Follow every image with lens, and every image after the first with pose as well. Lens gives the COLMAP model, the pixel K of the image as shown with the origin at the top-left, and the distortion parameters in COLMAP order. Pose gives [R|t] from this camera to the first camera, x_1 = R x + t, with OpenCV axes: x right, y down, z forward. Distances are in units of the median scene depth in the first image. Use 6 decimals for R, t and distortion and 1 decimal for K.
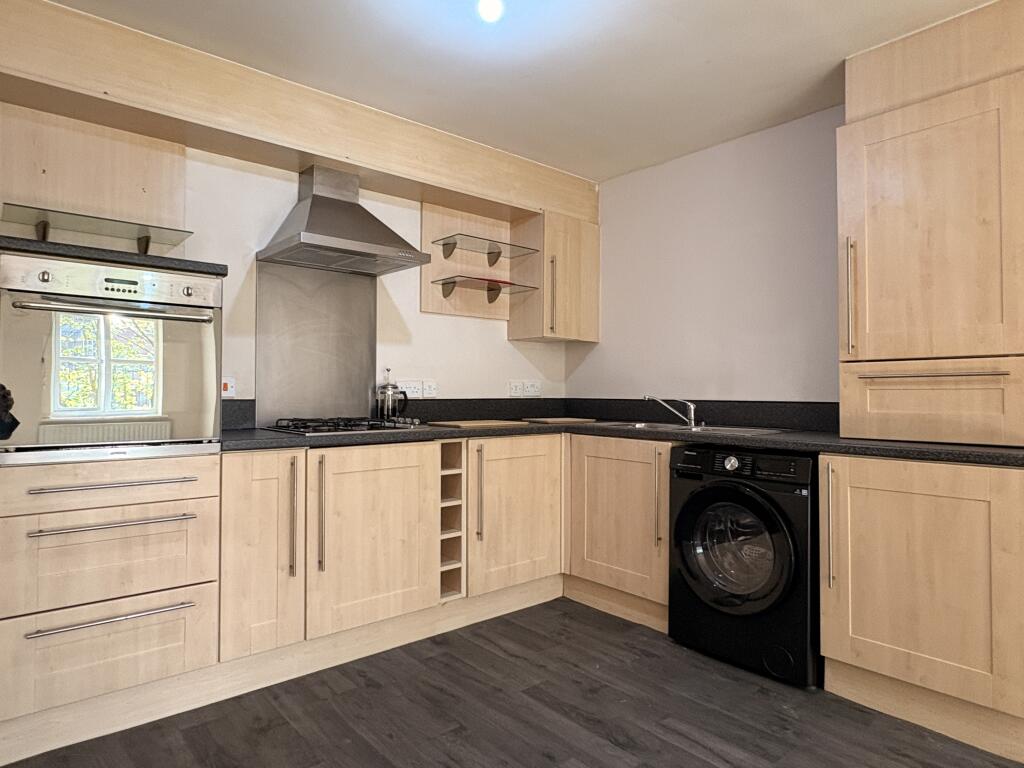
lens RADIAL K [[619.5, 0, 503.9], [0, 619.5, 385.6], [0, 0, 1]] dist [-0.008308, 0.004650]
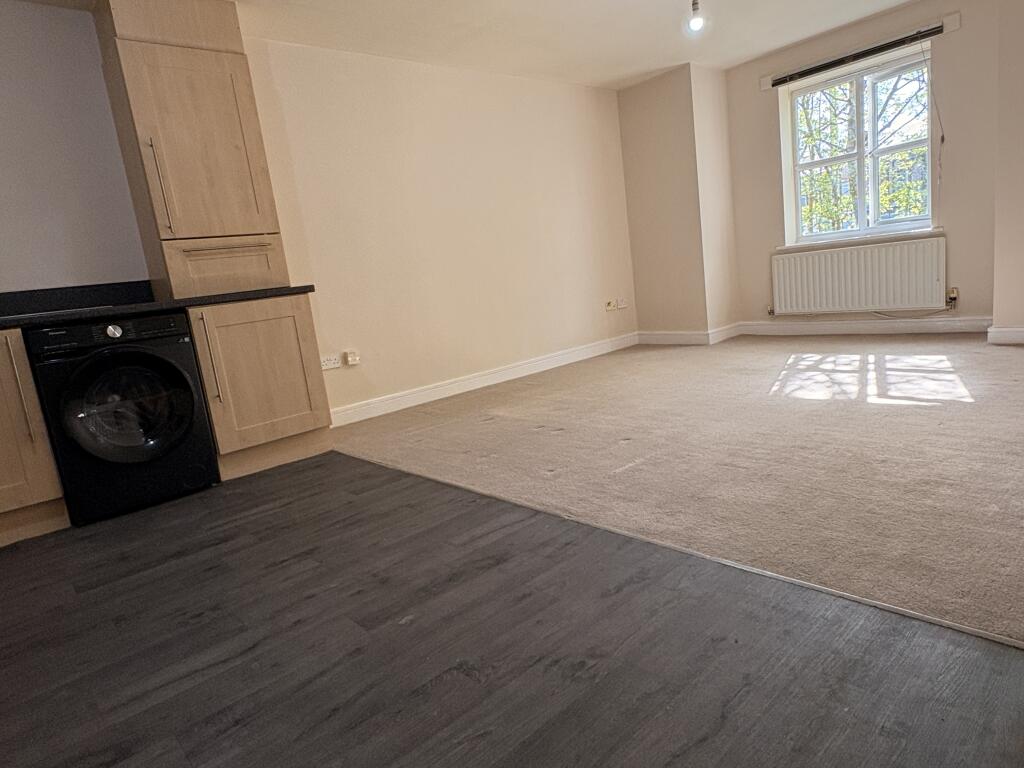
lens RADIAL K [[619.5, 0, 514.7], [0, 619.5, 378.8], [0, 0, 1]] dist [-0.008308, 0.004650]
pose [[-0.027008, -0.173566, 0.984452, -0.673246], [0.113682, 0.977889, 0.175527, 0.086730], [-0.993150, 0.116656, -0.006680, 0.282099]]
